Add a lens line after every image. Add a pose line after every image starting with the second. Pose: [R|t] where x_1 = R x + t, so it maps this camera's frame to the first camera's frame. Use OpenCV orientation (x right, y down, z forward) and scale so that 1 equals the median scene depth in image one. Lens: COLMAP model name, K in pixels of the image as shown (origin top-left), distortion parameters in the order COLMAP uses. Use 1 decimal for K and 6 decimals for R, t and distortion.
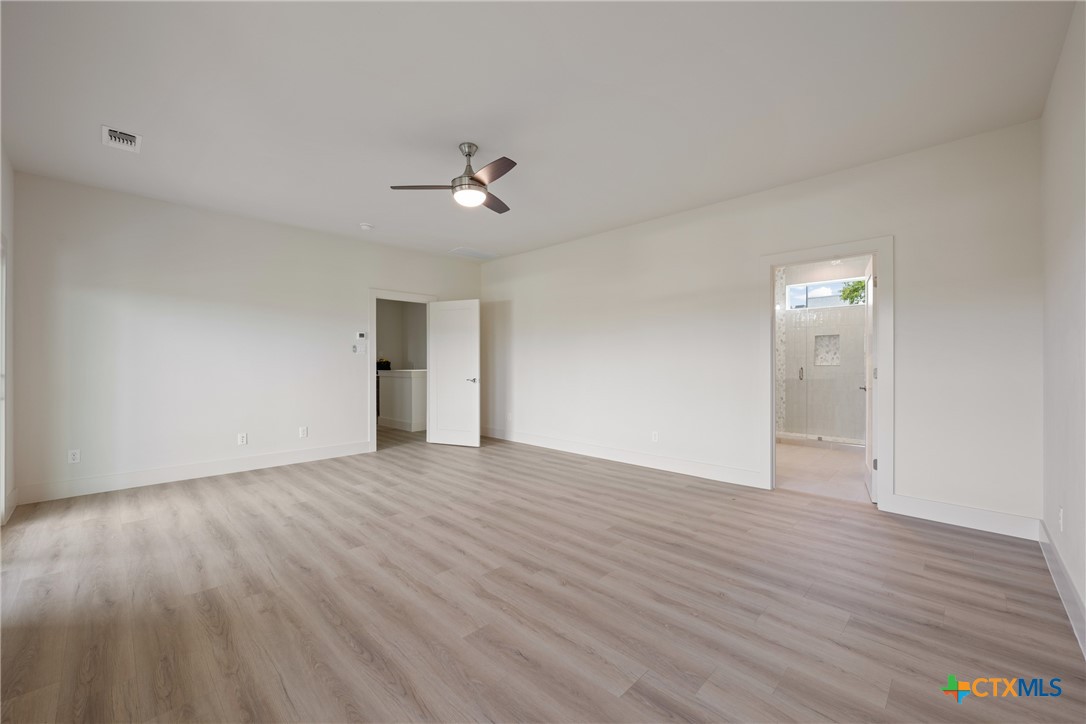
lens RADIAL K [[429.9, 0, 542.6], [0, 429.9, 366.8], [0, 0, 1]] dist [-0.002145, -0.000171]
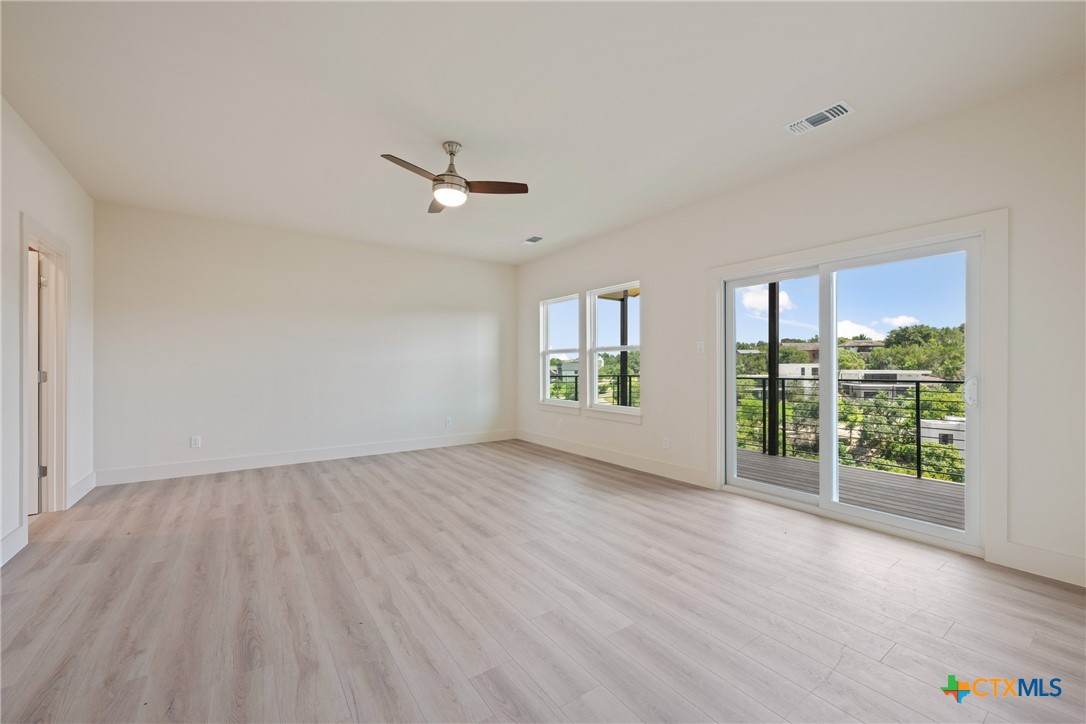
lens RADIAL K [[429.2, 0, 542.2], [0, 429.2, 364.5], [0, 0, 1]] dist [-0.001336, 0.000560]
pose [[-0.983883, 0.001427, 0.178808, -0.529811], [0.002852, 0.999966, 0.007711, -0.017641], [-0.178791, 0.008097, -0.983854, 1.852623]]
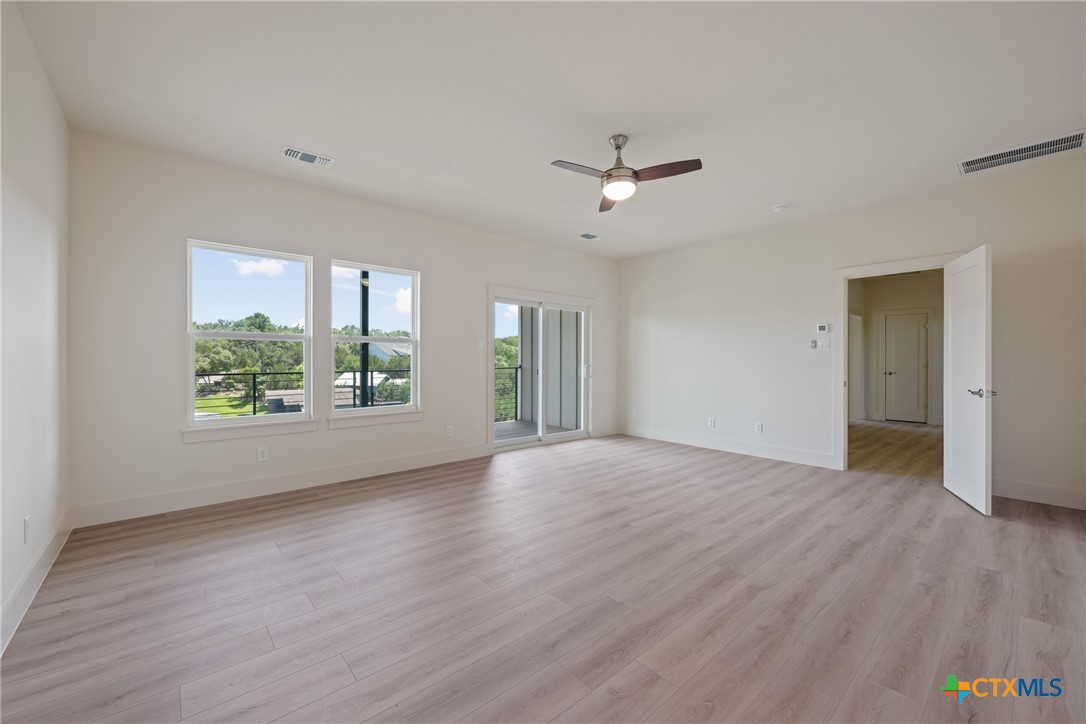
lens RADIAL K [[429.2, 0, 542.2], [0, 429.2, 364.5], [0, 0, 1]] dist [-0.001336, 0.000560]
pose [[-0.076863, 0.010699, -0.996984, 0.782873], [-0.010465, 0.999879, 0.011537, -0.007866], [0.996987, 0.011320, -0.076741, 0.865207]]
